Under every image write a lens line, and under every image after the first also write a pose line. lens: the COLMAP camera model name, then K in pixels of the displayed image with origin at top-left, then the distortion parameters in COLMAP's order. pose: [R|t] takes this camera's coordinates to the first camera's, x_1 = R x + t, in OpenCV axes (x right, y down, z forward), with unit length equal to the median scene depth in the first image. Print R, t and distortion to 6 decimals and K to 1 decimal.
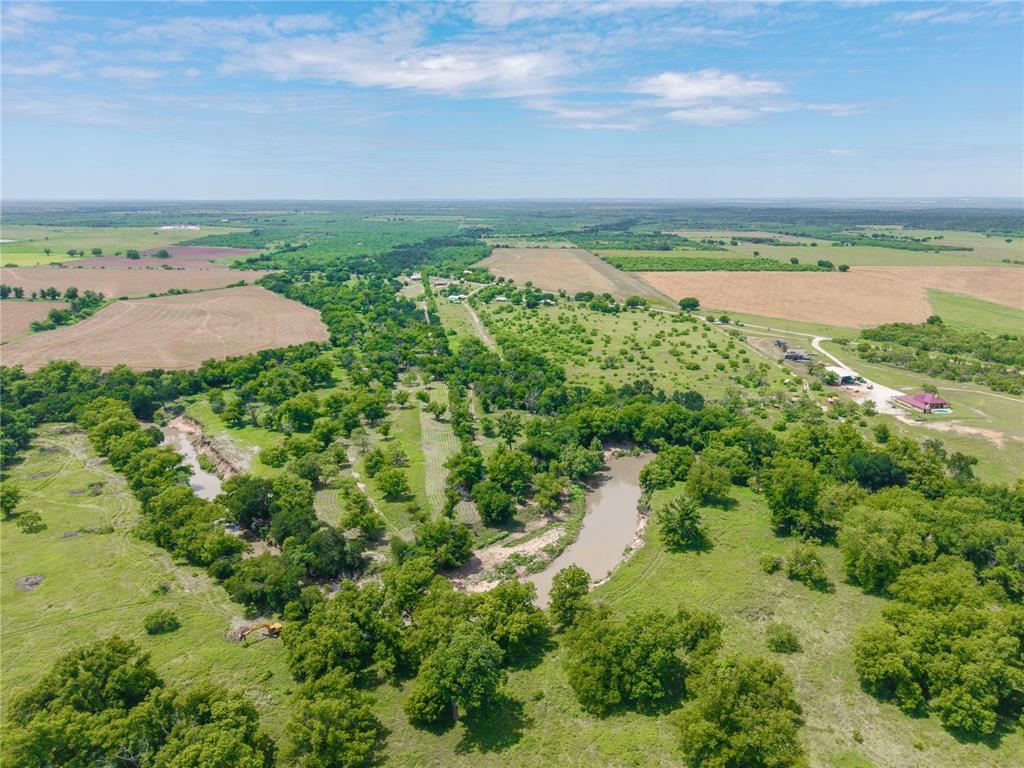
lens RADIAL K [[713.8, 0, 512.0], [0, 713.8, 384.0], [0, 0, 1]] dist [0.014273, -0.003126]
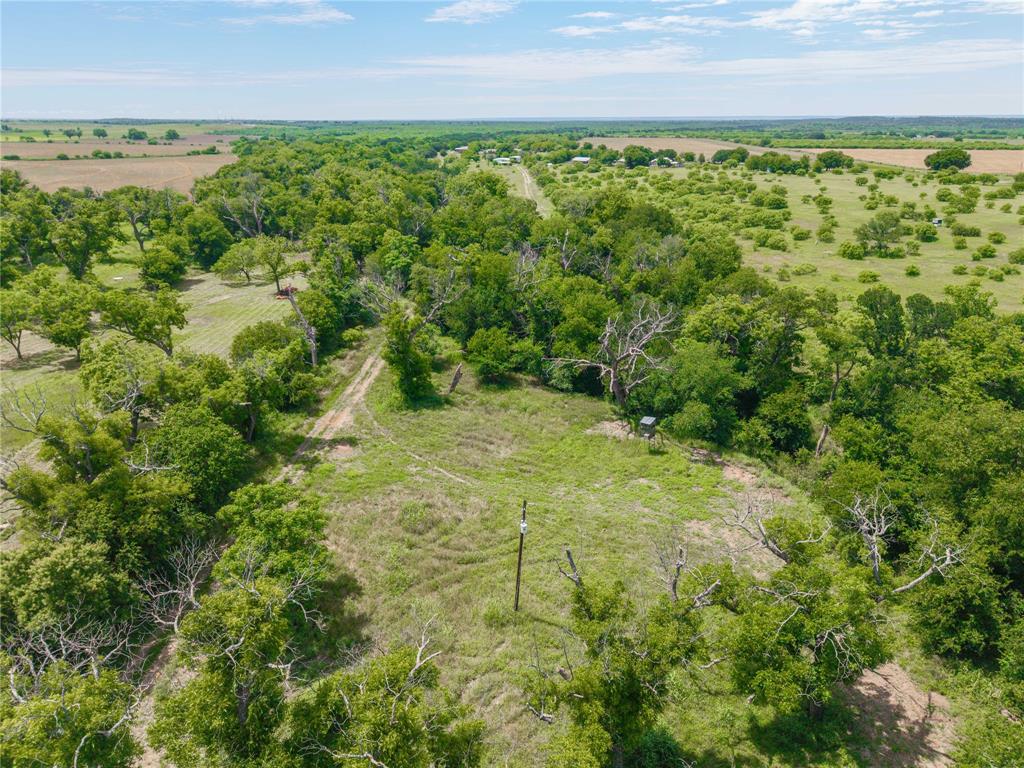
lens RADIAL K [[713.8, 0, 512.0], [0, 713.8, 384.0], [0, 0, 1]] dist [0.014273, -0.003126]
pose [[0.990964, 0.048234, -0.125155, 0.018425], [-0.035950, 0.994475, 0.098623, 0.011684], [0.129221, -0.093232, 0.987223, 0.752576]]
